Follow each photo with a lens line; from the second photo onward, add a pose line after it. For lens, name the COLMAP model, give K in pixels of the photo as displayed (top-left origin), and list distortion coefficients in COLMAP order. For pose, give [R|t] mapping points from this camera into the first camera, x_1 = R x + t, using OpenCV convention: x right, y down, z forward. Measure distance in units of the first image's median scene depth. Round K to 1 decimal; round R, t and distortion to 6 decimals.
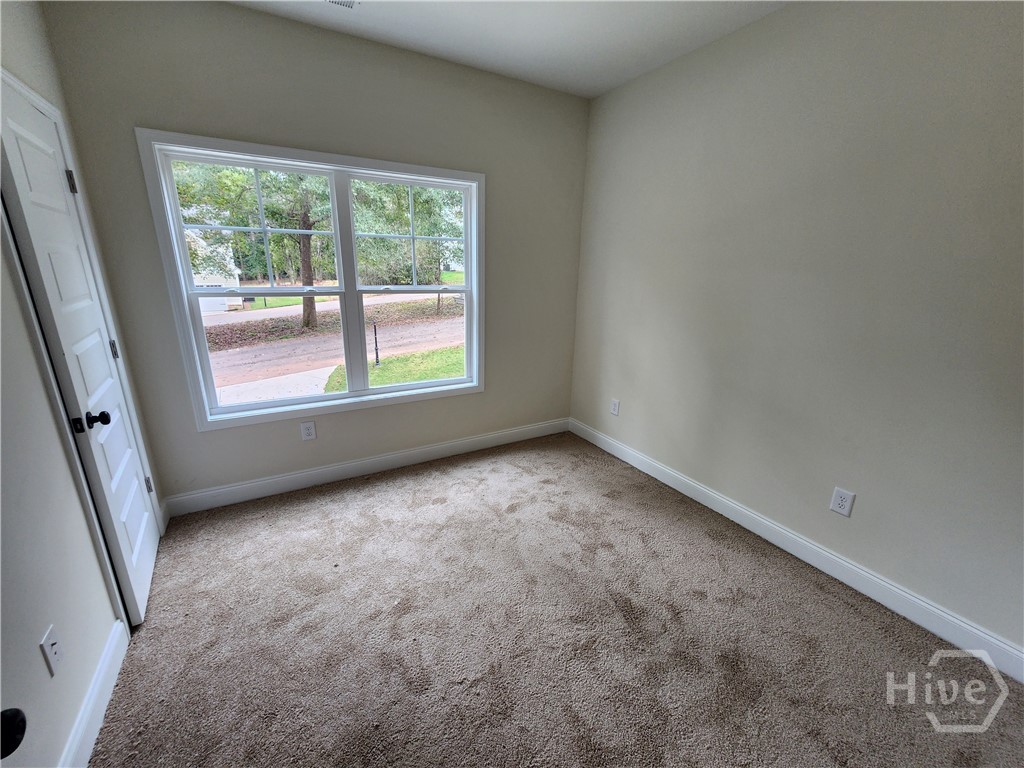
lens RADIAL K [[424.3, 0, 511.9], [0, 424.3, 401.1], [0, 0, 1]] dist [-0.000021, -0.000032]
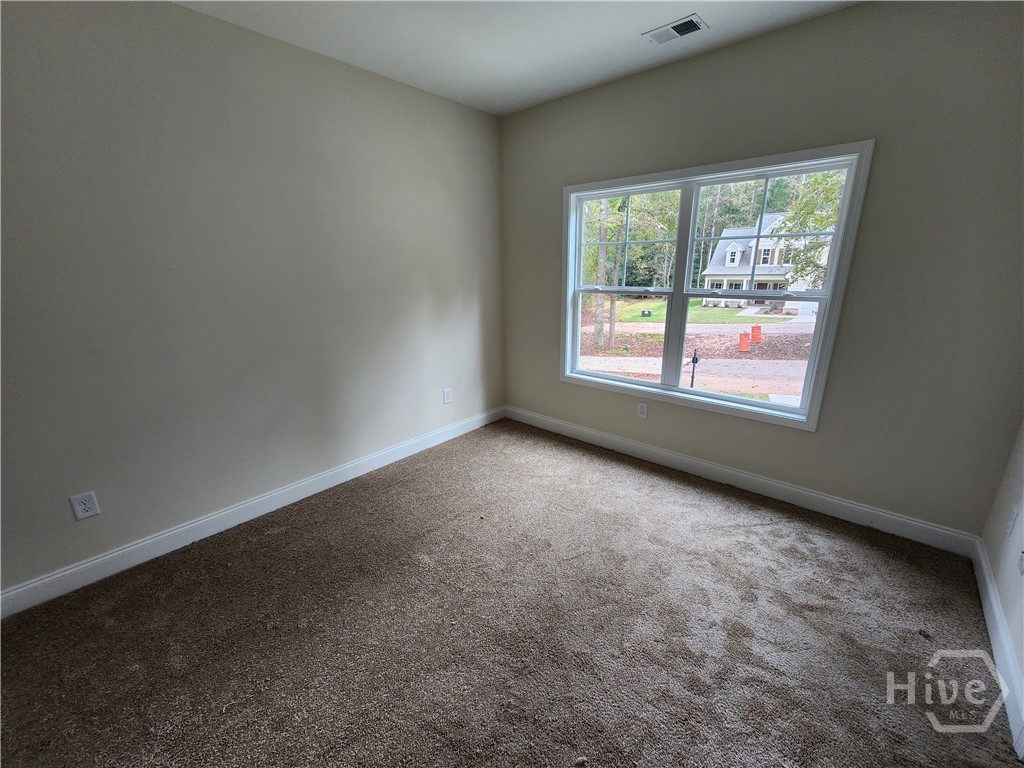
lens RADIAL K [[415.7, 0, 512.0], [0, 415.7, 384.0], [0, 0, 1]] dist [-0.000068, -0.000069]
pose [[0.314352, 0.237140, -0.919210, 0.474363], [-0.275414, 0.949432, 0.150751, -0.076455], [0.908477, 0.205775, 0.363768, 0.266108]]
